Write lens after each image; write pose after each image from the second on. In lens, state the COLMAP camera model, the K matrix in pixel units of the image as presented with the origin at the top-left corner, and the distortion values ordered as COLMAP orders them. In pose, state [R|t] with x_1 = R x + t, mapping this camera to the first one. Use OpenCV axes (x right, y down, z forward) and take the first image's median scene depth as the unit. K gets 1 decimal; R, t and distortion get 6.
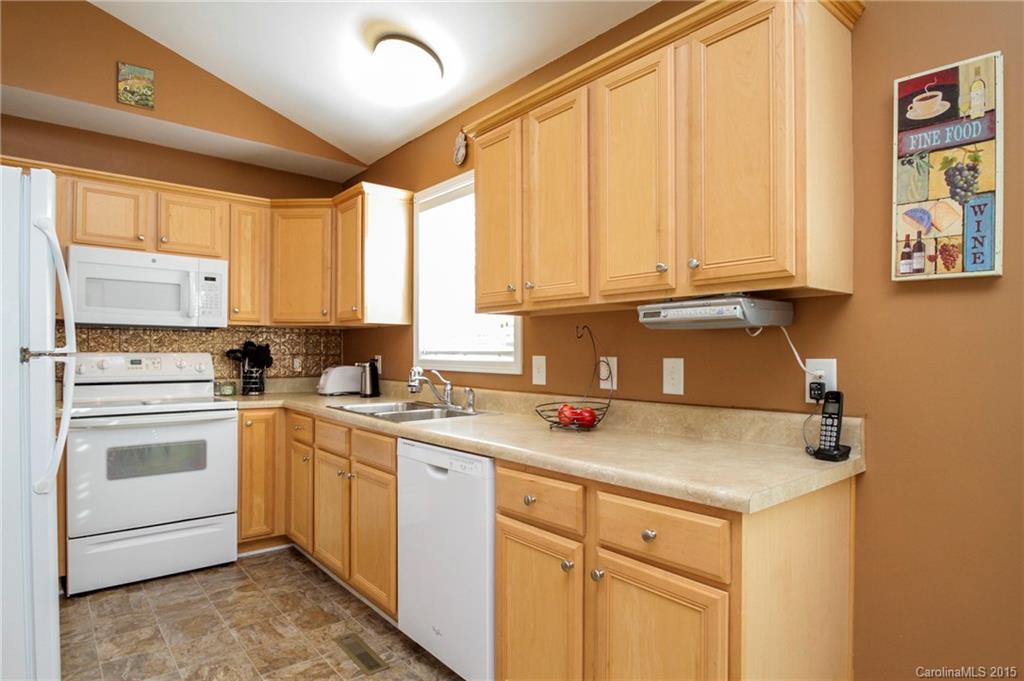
lens RADIAL K [[573.6, 0, 523.4], [0, 573.6, 352.7], [0, 0, 1]] dist [-0.020434, 0.001431]
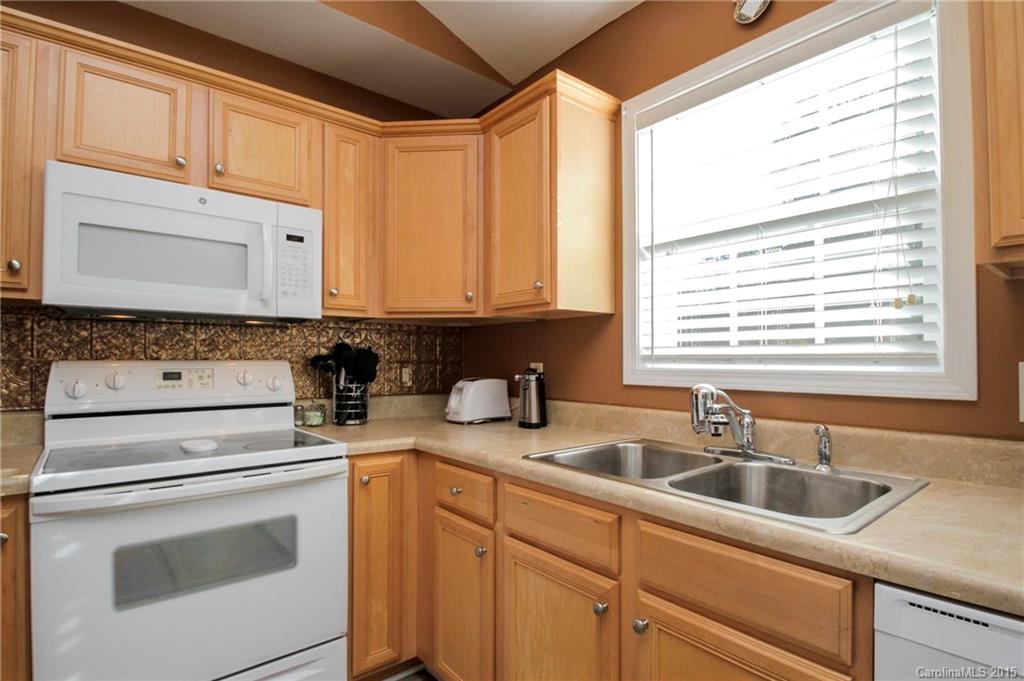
lens RADIAL K [[511.6, 0, 518.2], [0, 511.6, 354.3], [0, 0, 1]] dist [-0.011274, -0.004395]
pose [[0.999972, -0.006201, -0.004194, -0.314274], [0.006163, 0.999940, -0.009024, 0.000114], [0.004250, 0.008998, 0.999950, 0.465077]]
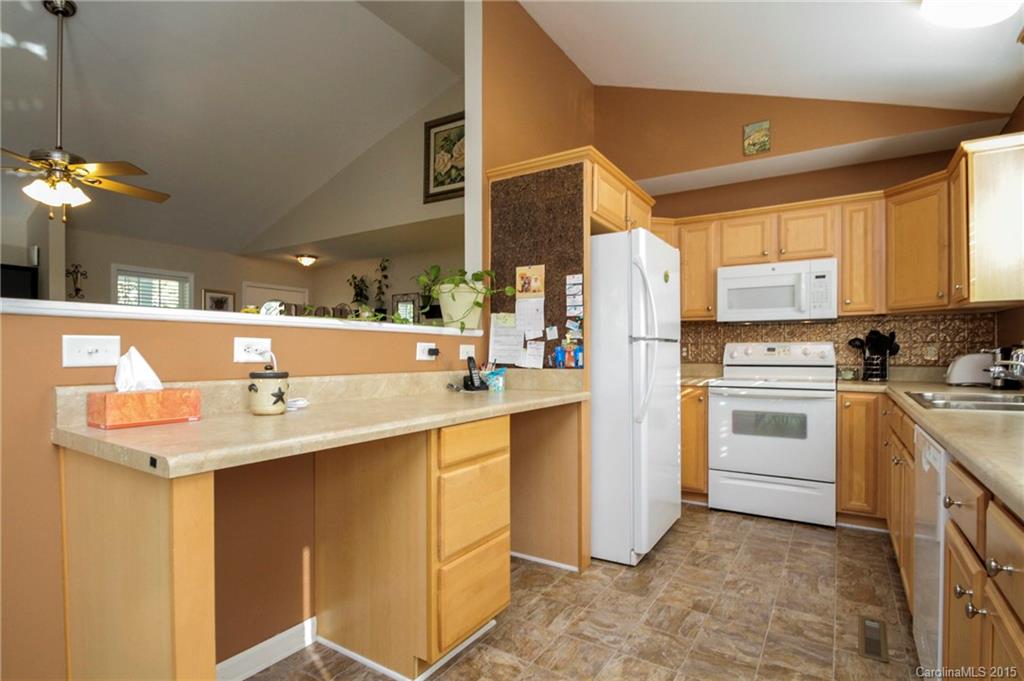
lens RADIAL K [[511.6, 0, 511.7], [0, 511.6, 354.3], [0, 0, 1]] dist [-0.011274, -0.004395]
pose [[0.282121, -0.001960, -0.959377, 0.262983], [0.004668, 0.999989, -0.000671, 0.025165], [0.959368, -0.004289, 0.282127, 0.111257]]
